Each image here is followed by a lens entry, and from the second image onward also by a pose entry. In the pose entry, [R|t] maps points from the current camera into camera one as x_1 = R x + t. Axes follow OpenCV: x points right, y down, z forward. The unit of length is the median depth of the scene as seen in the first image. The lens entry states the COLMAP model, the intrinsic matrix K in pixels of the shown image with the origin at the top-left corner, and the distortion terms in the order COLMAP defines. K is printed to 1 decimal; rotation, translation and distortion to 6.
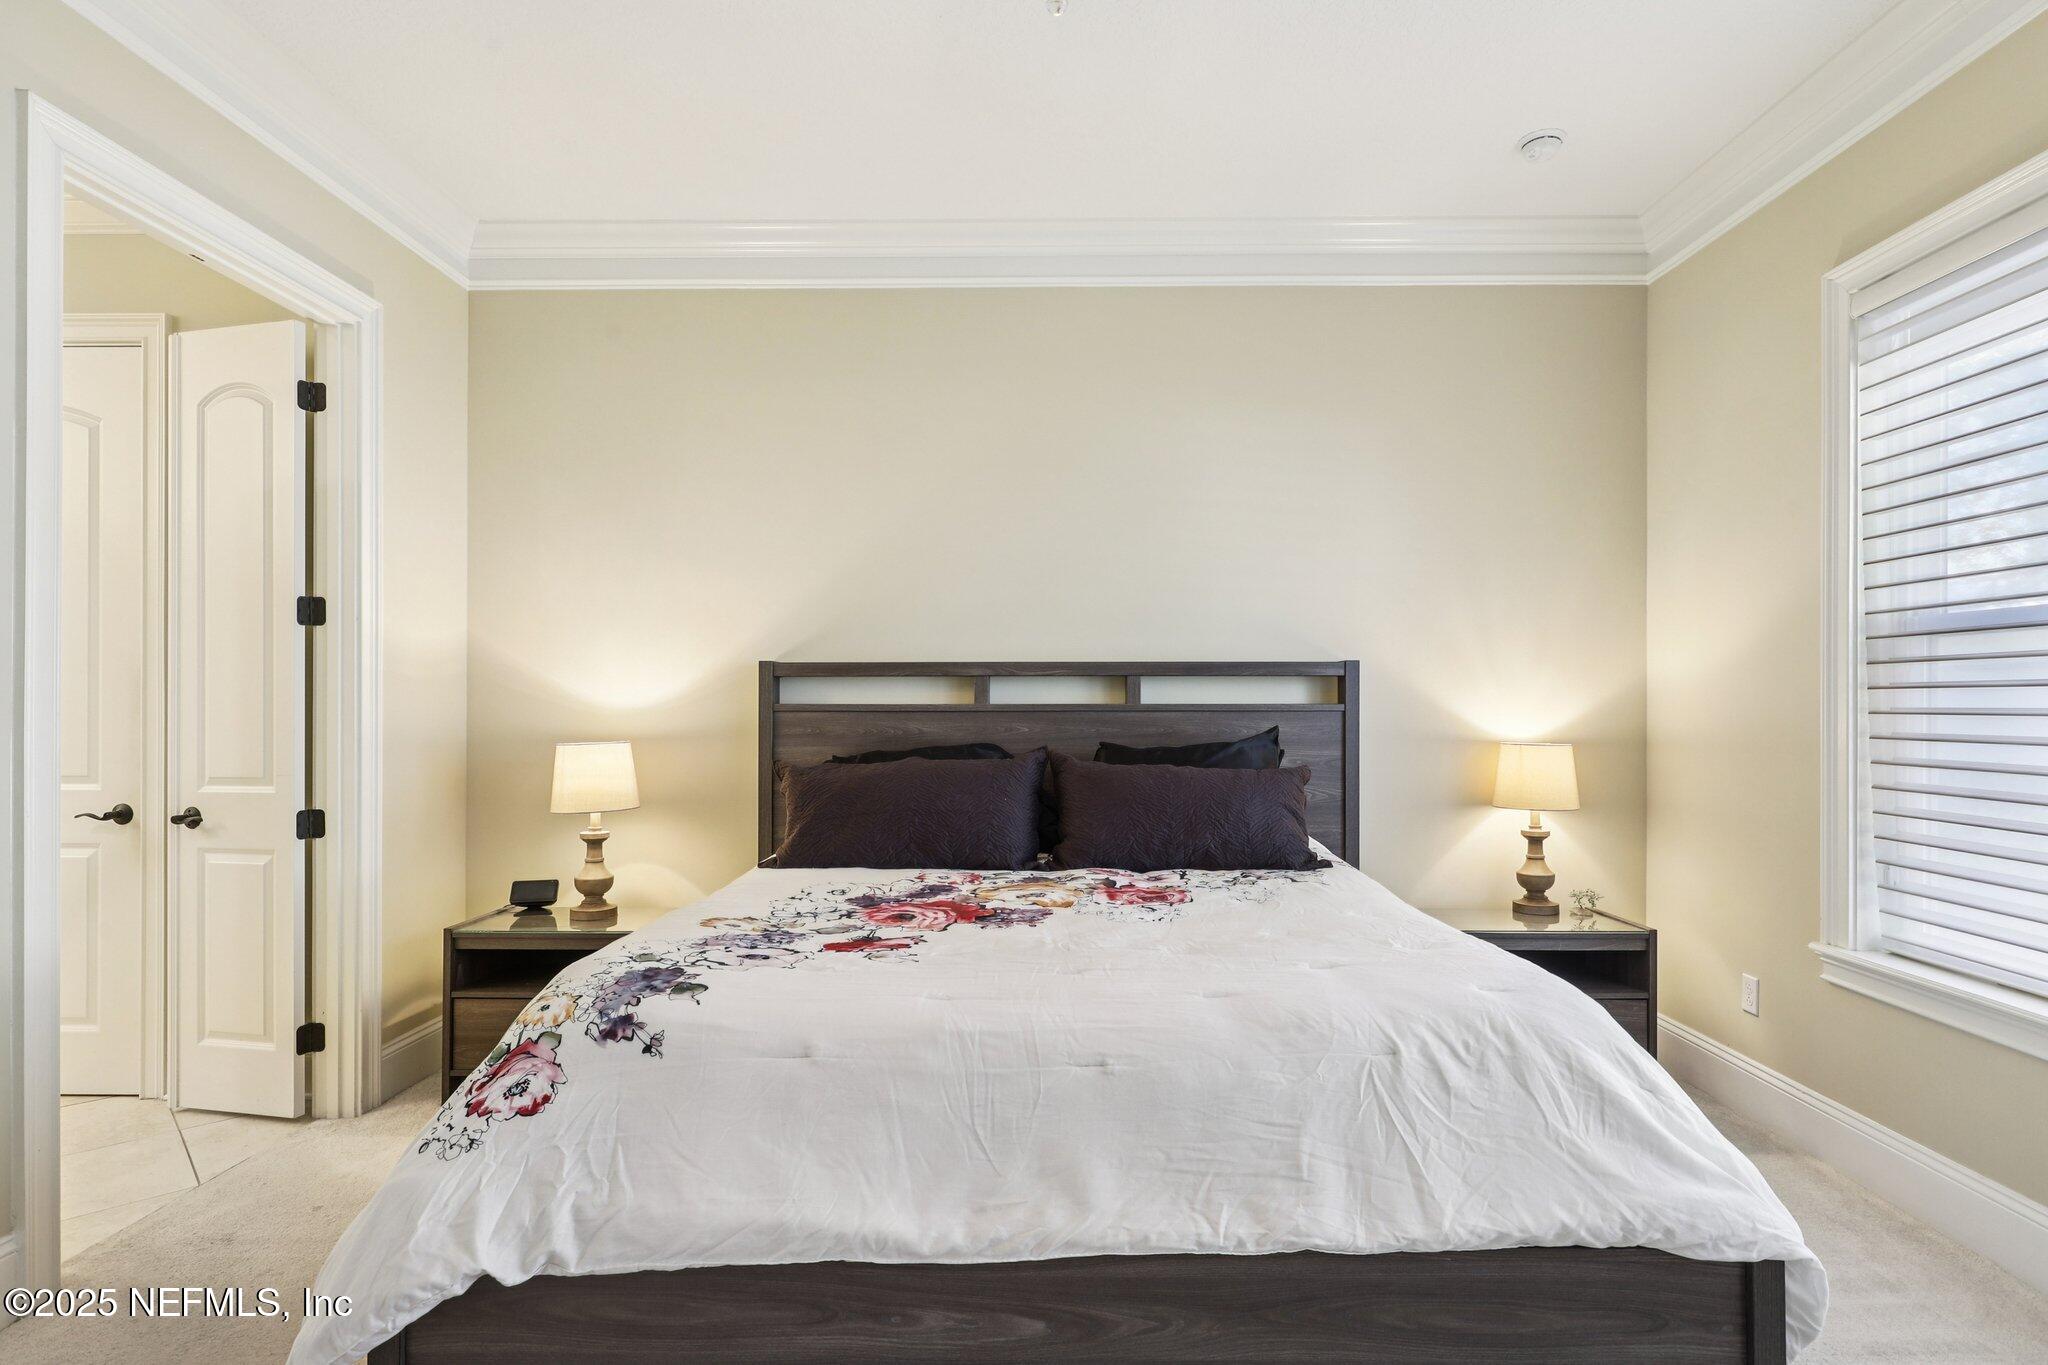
lens RADIAL K [[1034.3, 0, 1038.0], [0, 1034.3, 712.5], [0, 0, 1]] dist [0.005548, -0.003242]
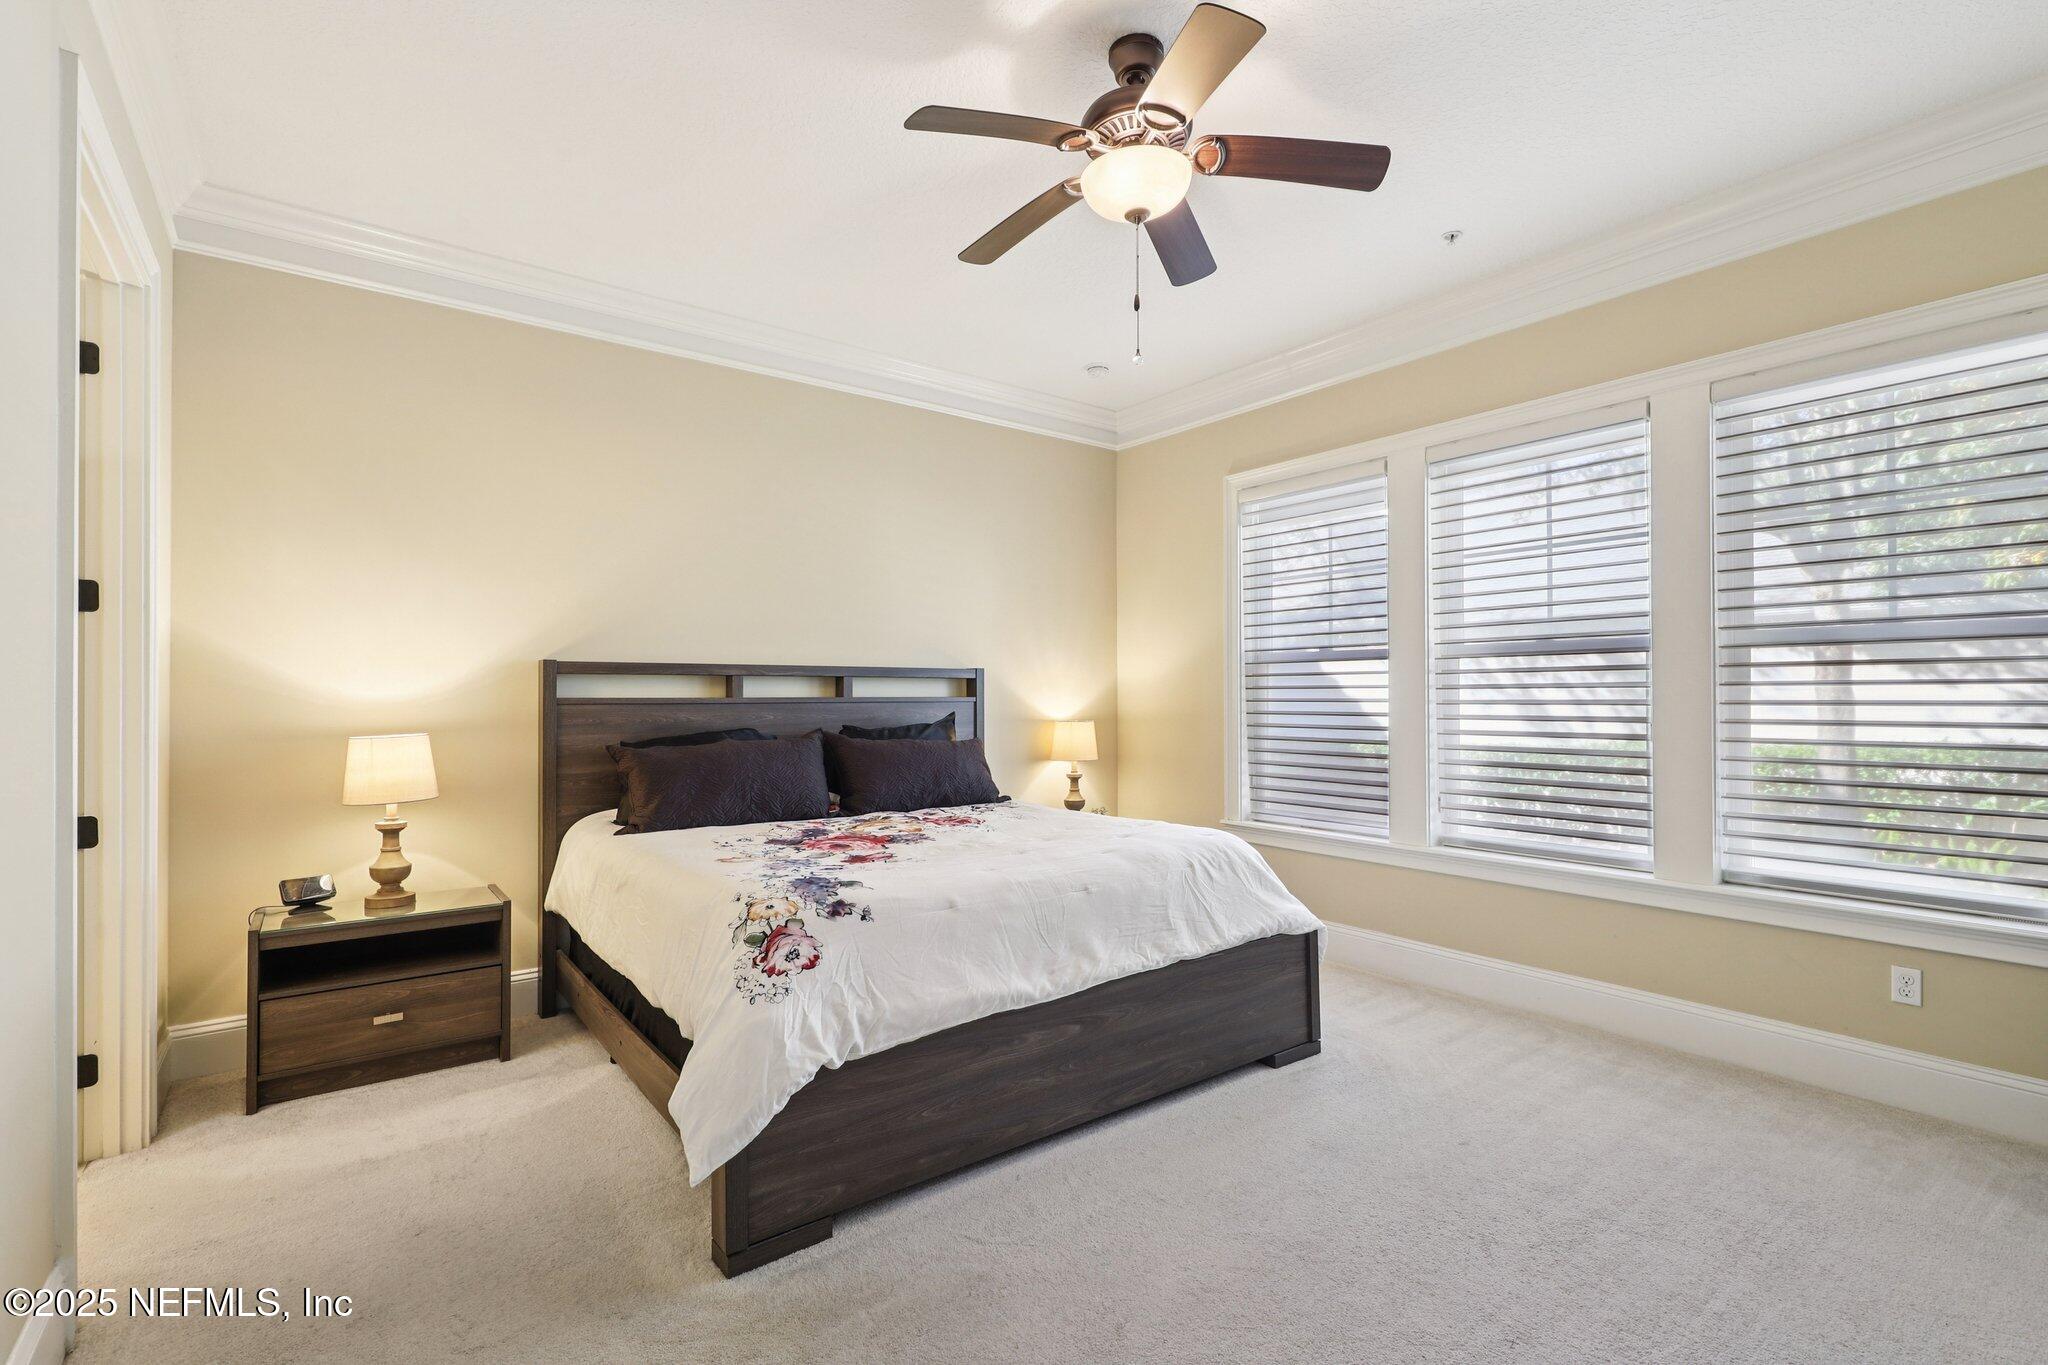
lens RADIAL K [[935.6, 0, 1031.8], [0, 935.6, 699.9], [0, 0, 1]] dist [0.003086, 0.000347]
pose [[0.787363, -0.003208, 0.616481, -0.551129], [0.006478, 0.999974, -0.003070, 0.000690], [-0.616455, 0.006411, 0.787364, -0.144229]]
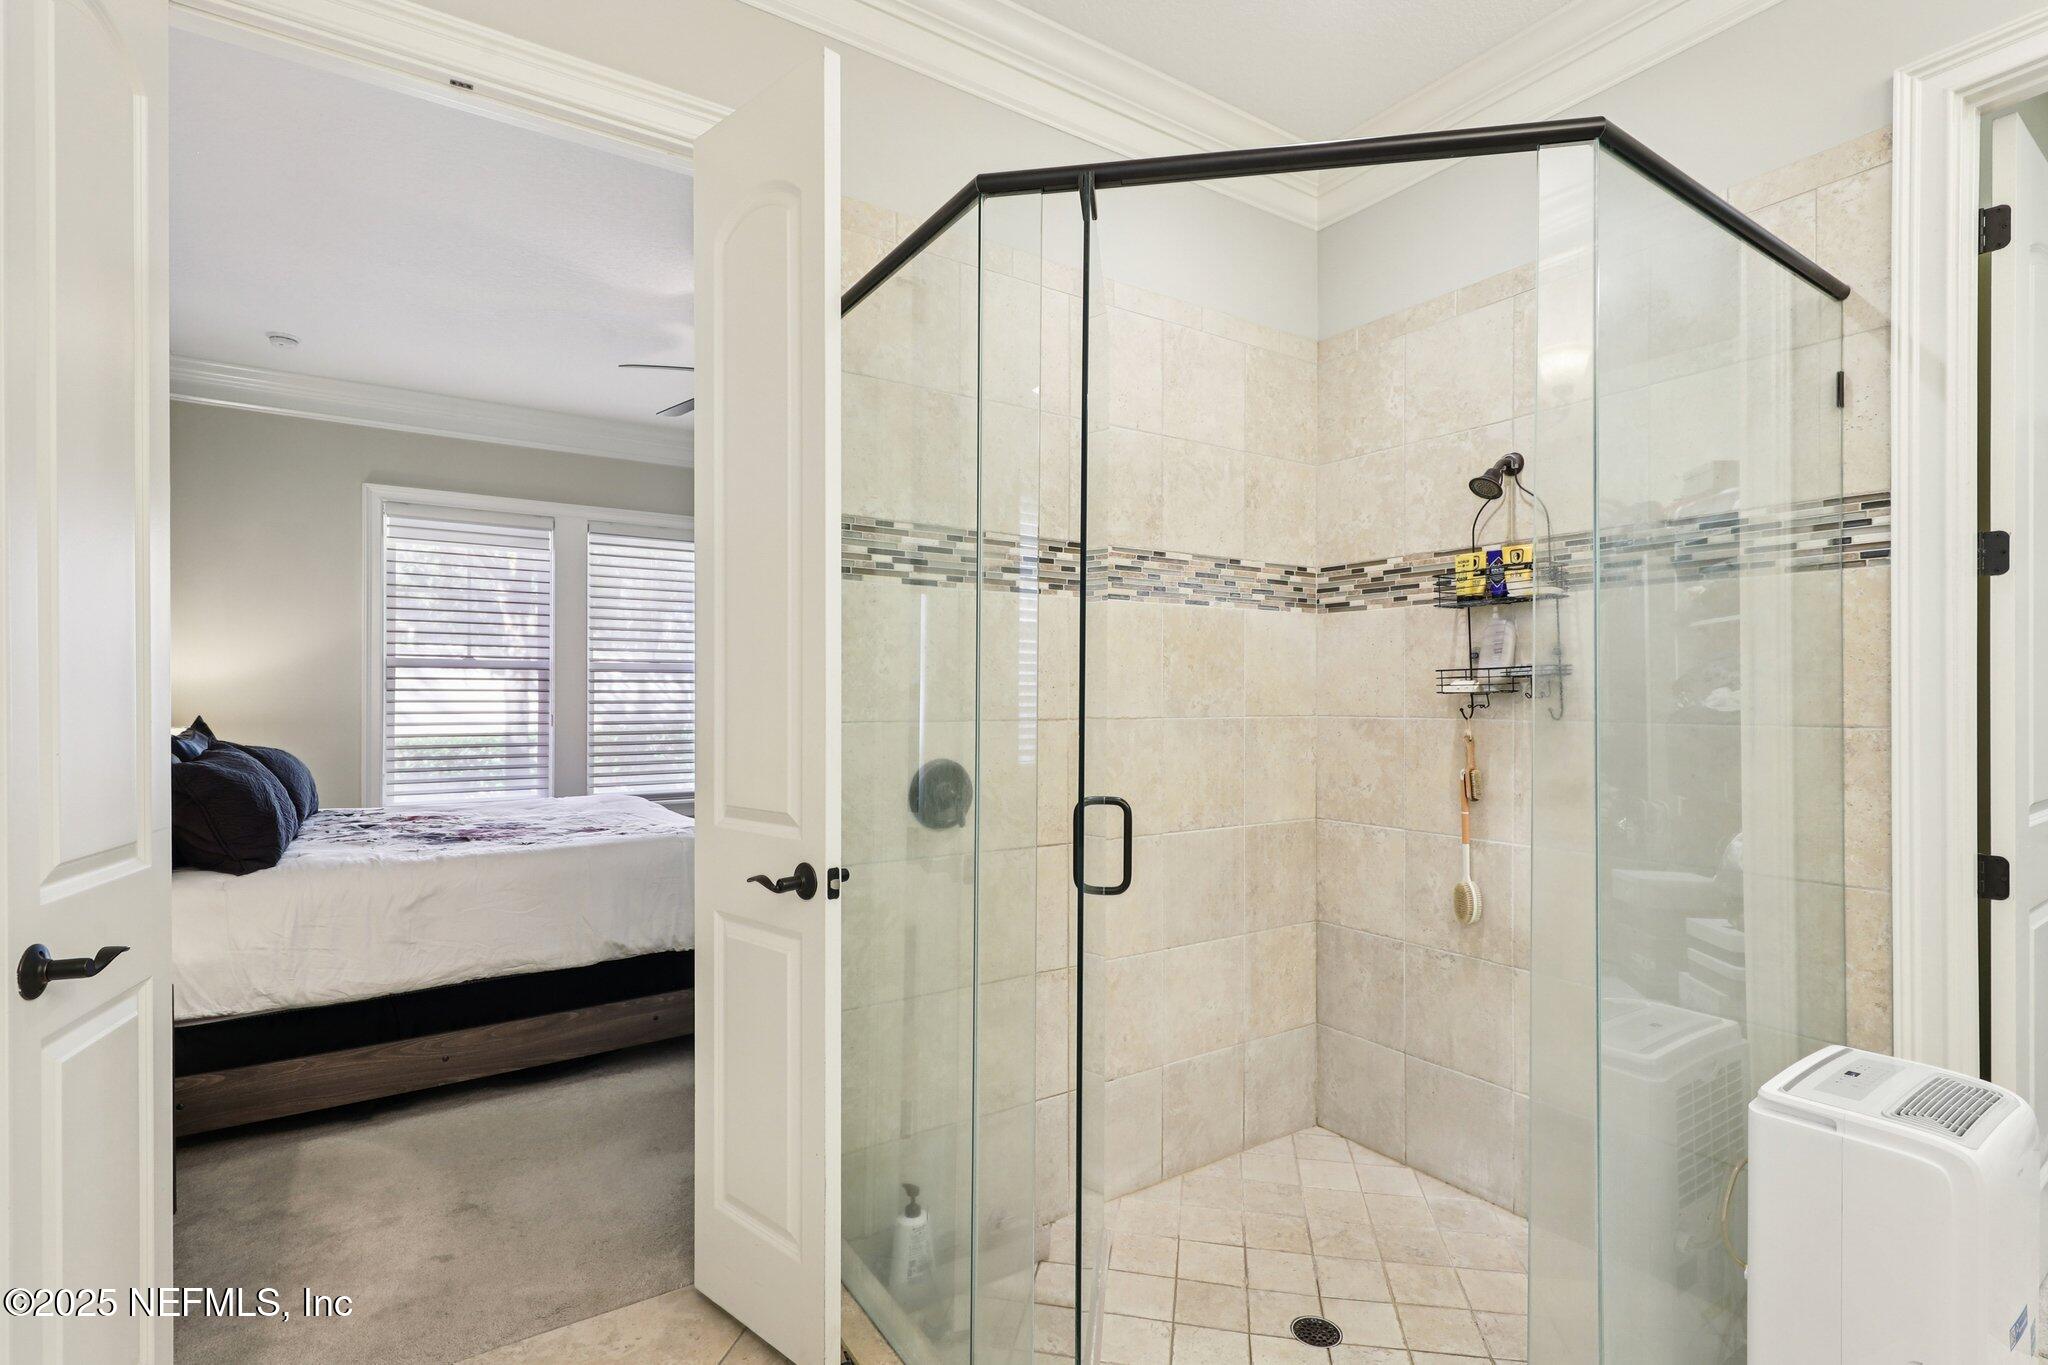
lens RADIAL K [[967.9, 0, 1043.4], [0, 967.9, 699.0], [0, 0, 1]] dist [0.005117, -0.001431]
pose [[-0.571432, 0.009195, 0.820598, -1.368648], [0.007686, 0.999953, -0.005853, 0.017180], [-0.820613, 0.002963, -0.571476, 0.867501]]
